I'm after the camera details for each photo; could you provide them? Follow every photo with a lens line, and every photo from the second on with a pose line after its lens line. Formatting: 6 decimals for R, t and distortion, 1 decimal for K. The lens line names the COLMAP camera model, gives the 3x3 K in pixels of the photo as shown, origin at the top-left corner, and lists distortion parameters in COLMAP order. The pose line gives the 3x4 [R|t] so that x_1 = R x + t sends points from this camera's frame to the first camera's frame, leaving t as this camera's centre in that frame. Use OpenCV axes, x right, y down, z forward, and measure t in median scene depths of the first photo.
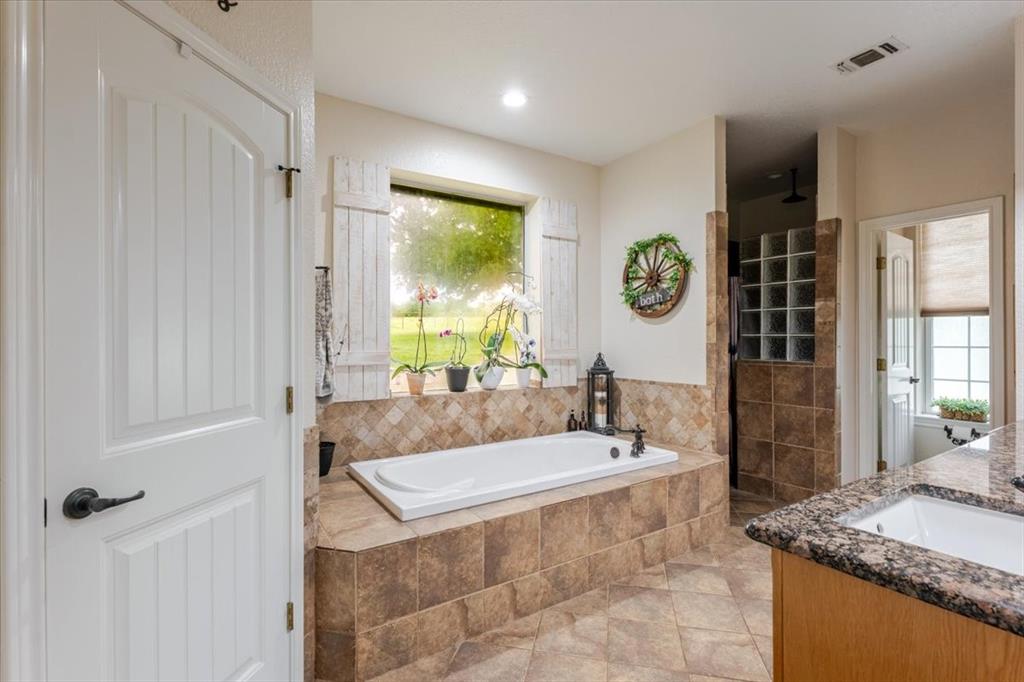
lens RADIAL K [[475.9, 0, 512.0], [0, 475.9, 341.0], [0, 0, 1]] dist [0.001459, 0.000258]
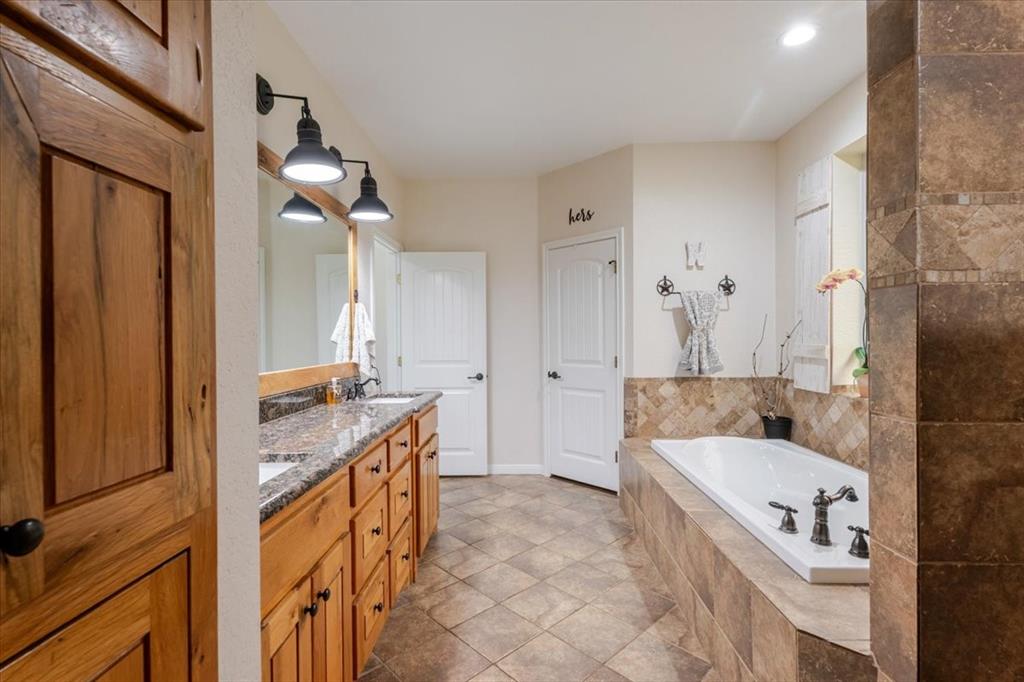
lens RADIAL K [[475.9, 0, 512.0], [0, 475.9, 341.0], [0, 0, 1]] dist [0.001459, 0.000258]
pose [[-0.568609, 0.016698, -0.822438, 1.150554], [0.010323, 0.999860, 0.013164, -0.010006], [0.822543, -0.001005, -0.568702, 1.282183]]
